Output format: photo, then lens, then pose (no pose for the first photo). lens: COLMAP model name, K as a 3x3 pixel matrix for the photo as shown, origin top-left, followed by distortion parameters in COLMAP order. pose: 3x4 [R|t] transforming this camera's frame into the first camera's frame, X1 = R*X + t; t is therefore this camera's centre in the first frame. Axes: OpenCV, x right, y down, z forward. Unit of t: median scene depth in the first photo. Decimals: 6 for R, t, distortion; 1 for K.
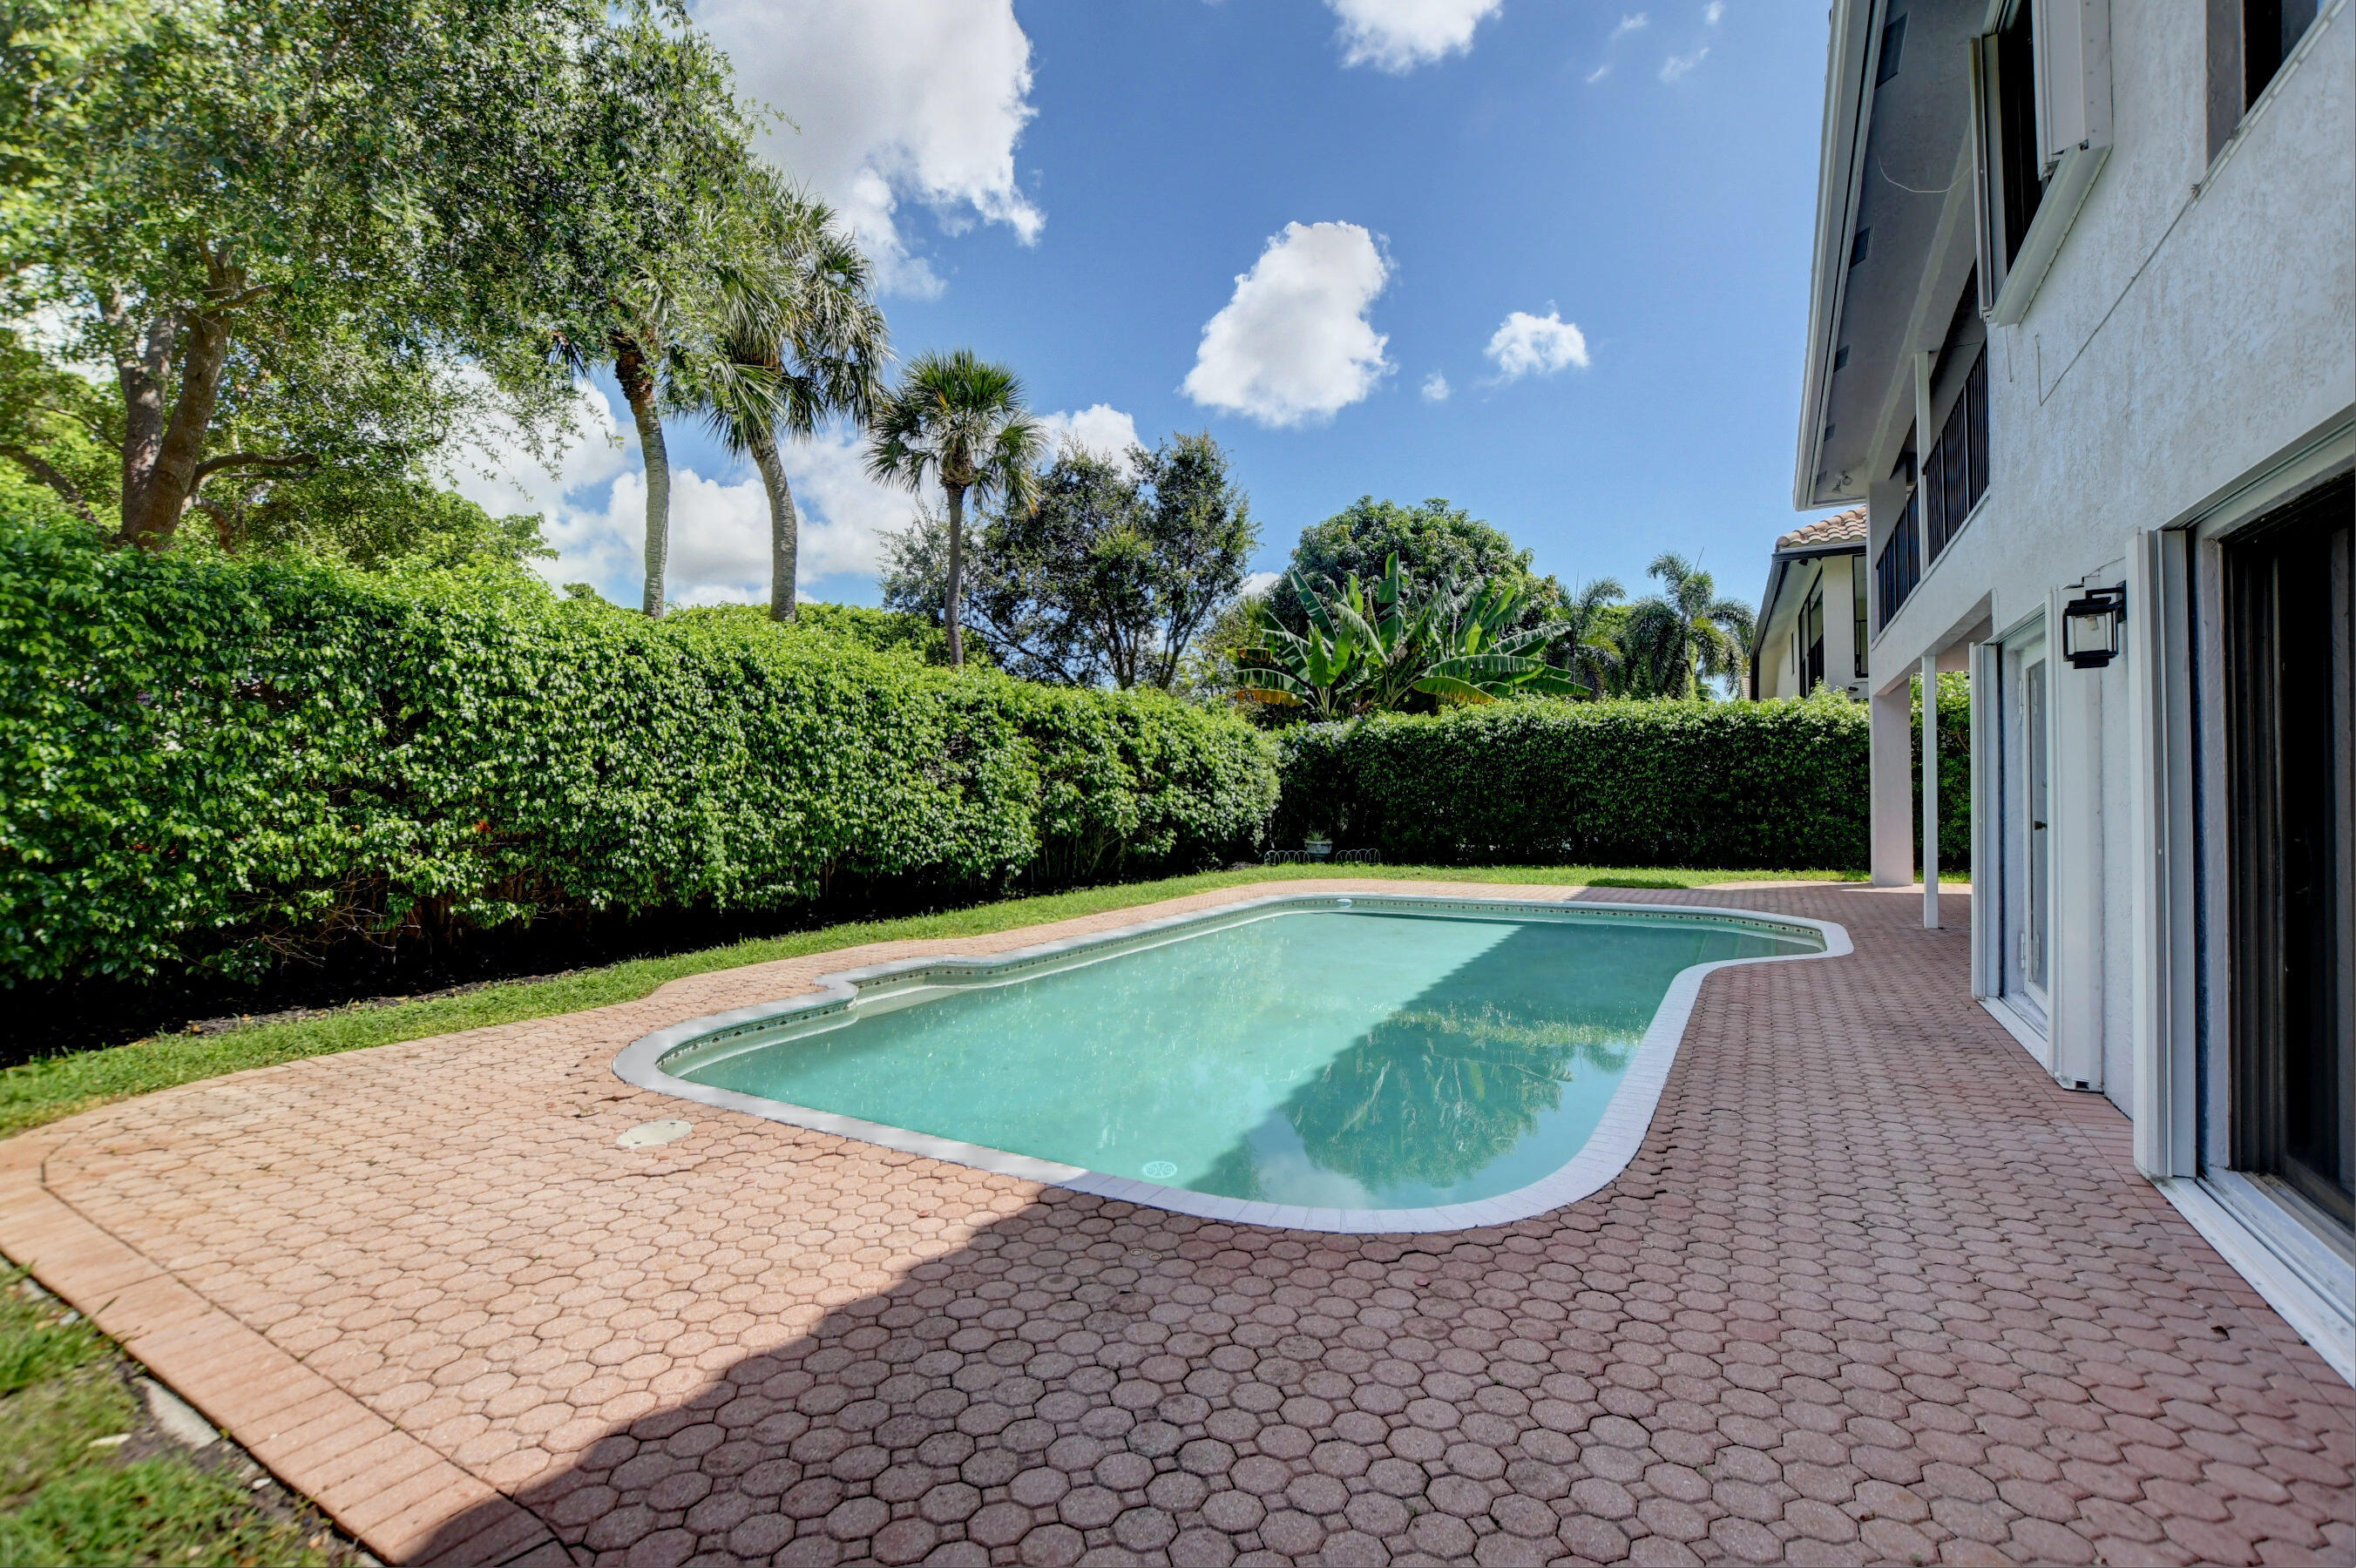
lens RADIAL K [[1039.1, 0, 1172.0], [0, 1039.1, 785.7], [0, 0, 1]] dist [-0.030471, 0.003210]
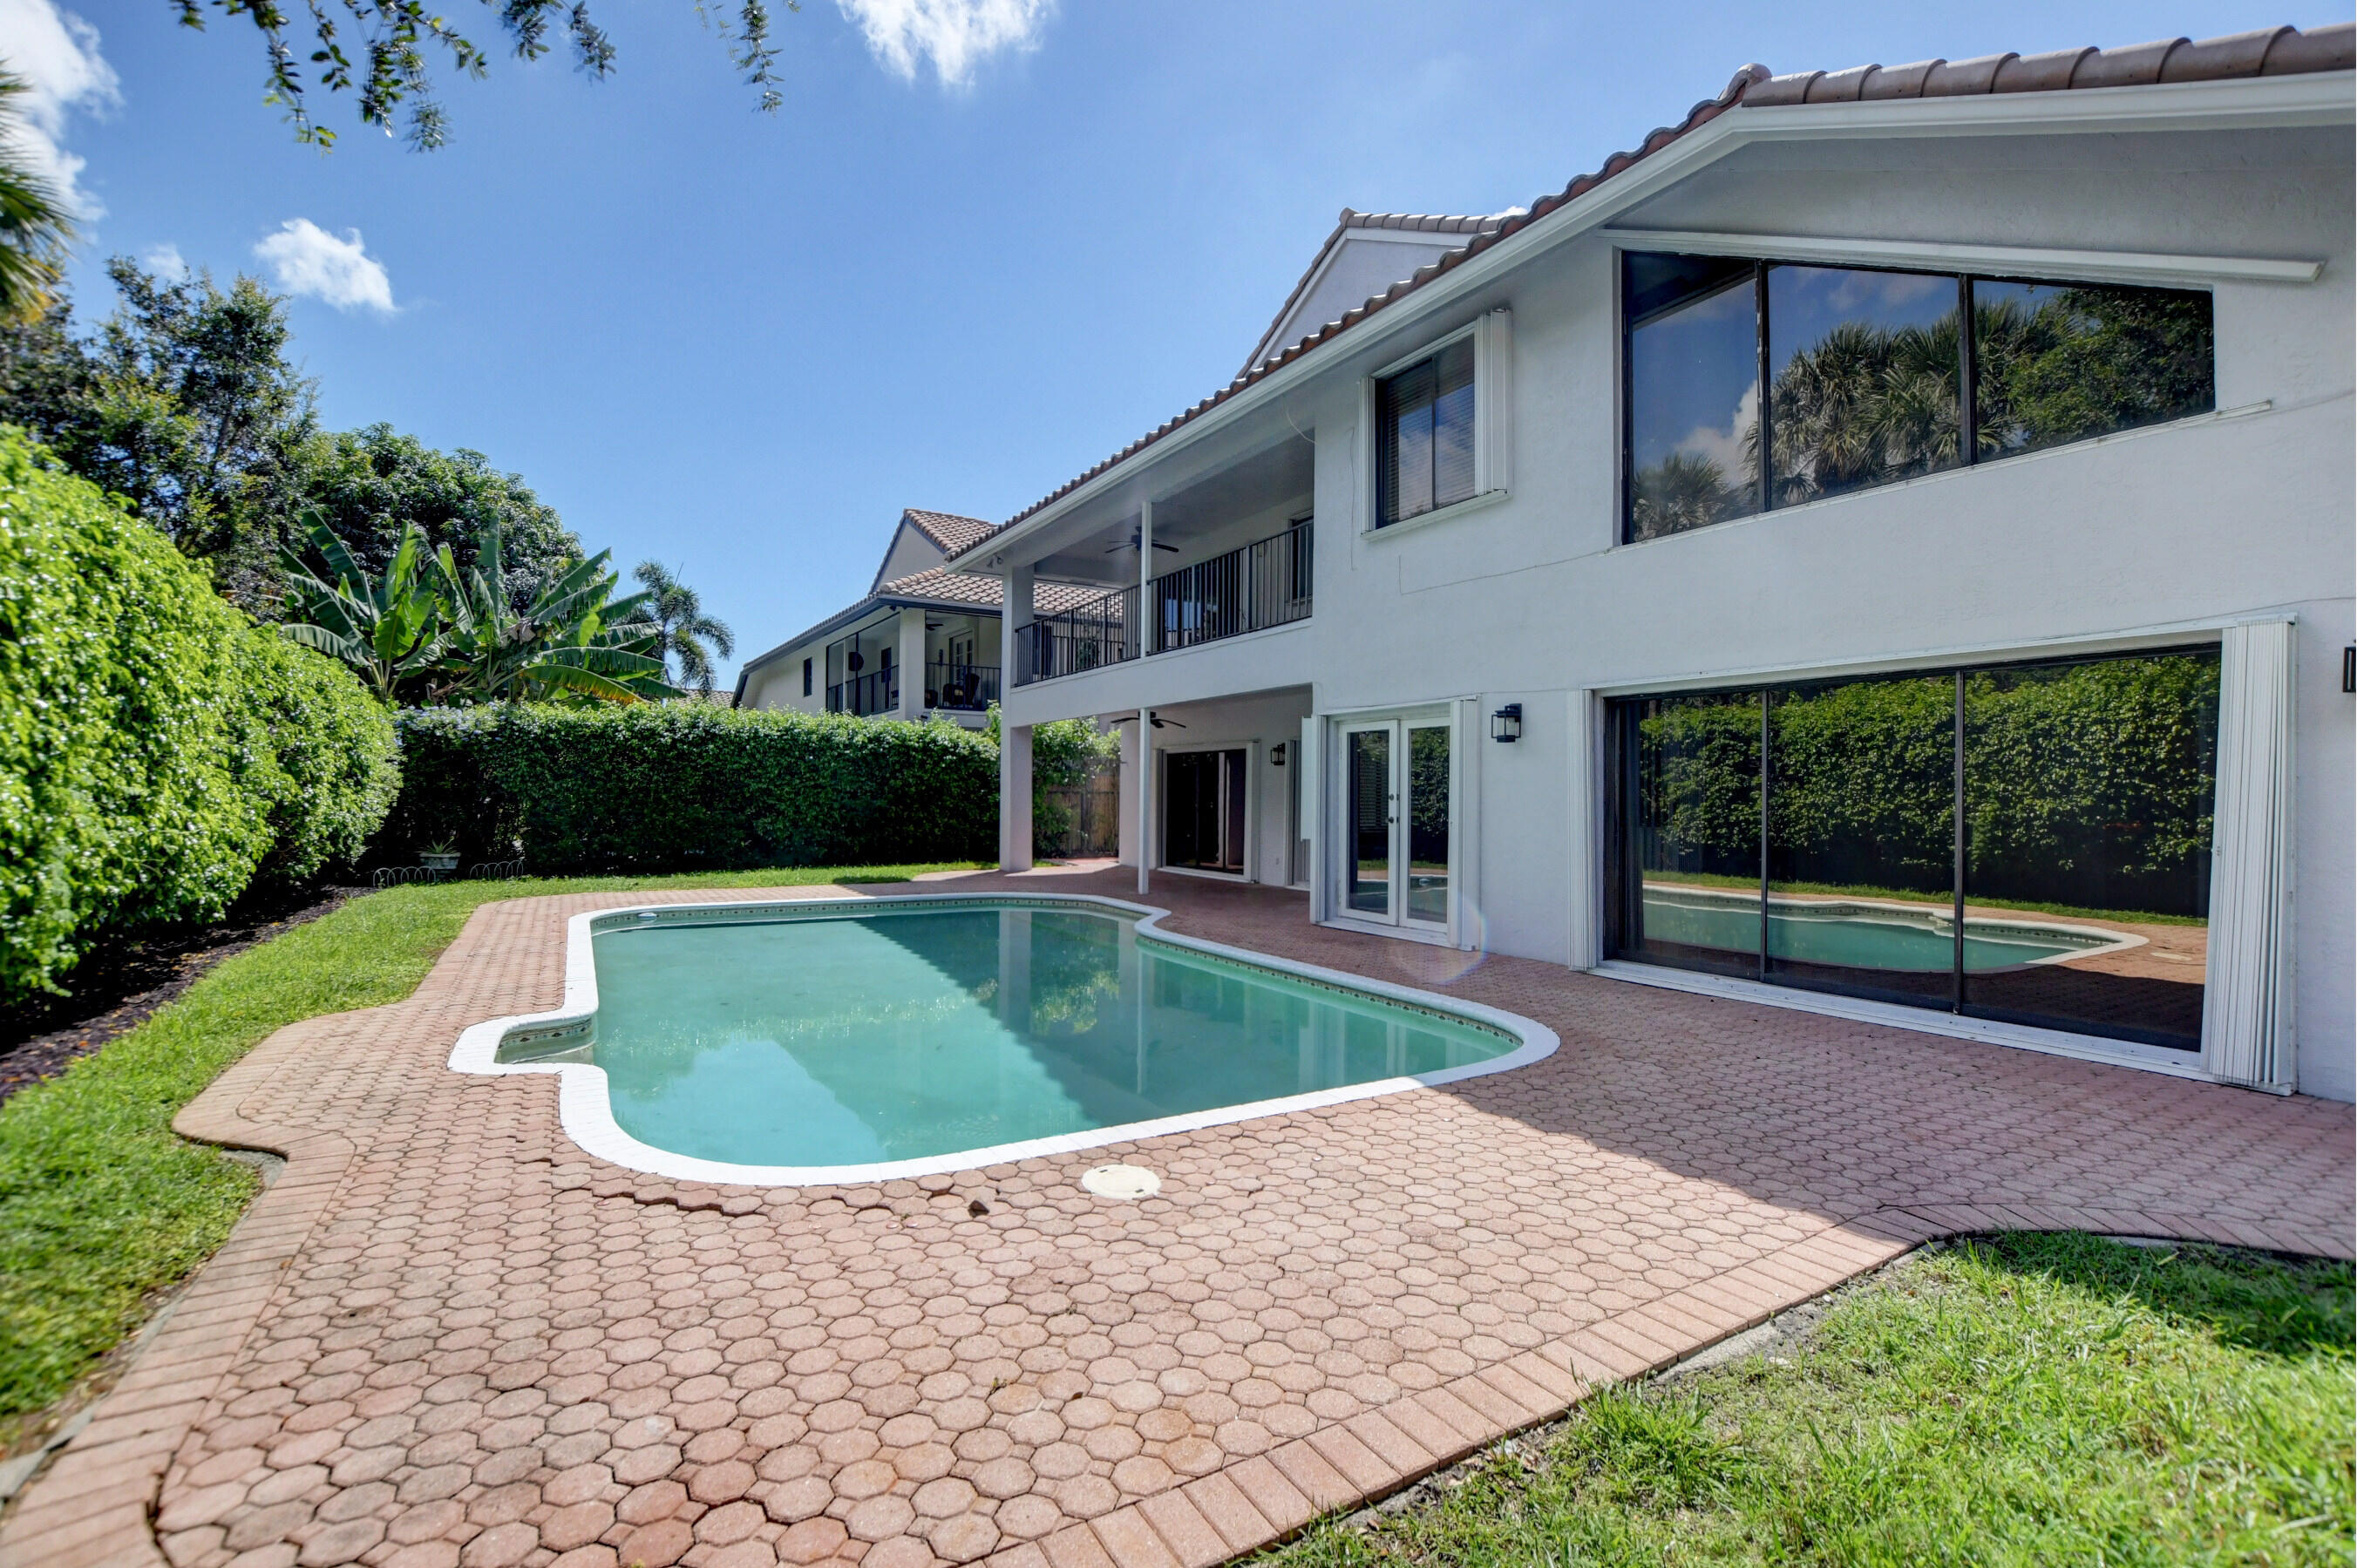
lens RADIAL K [[1039.6, 0, 1172.5], [0, 1039.6, 785.7], [0, 0, 1]] dist [-0.030471, 0.003210]
pose [[0.490599, 0.021732, 0.871114, -0.393030], [-0.016365, 0.999742, -0.015724, 0.005342], [-0.871232, -0.006542, 0.490829, 0.168391]]
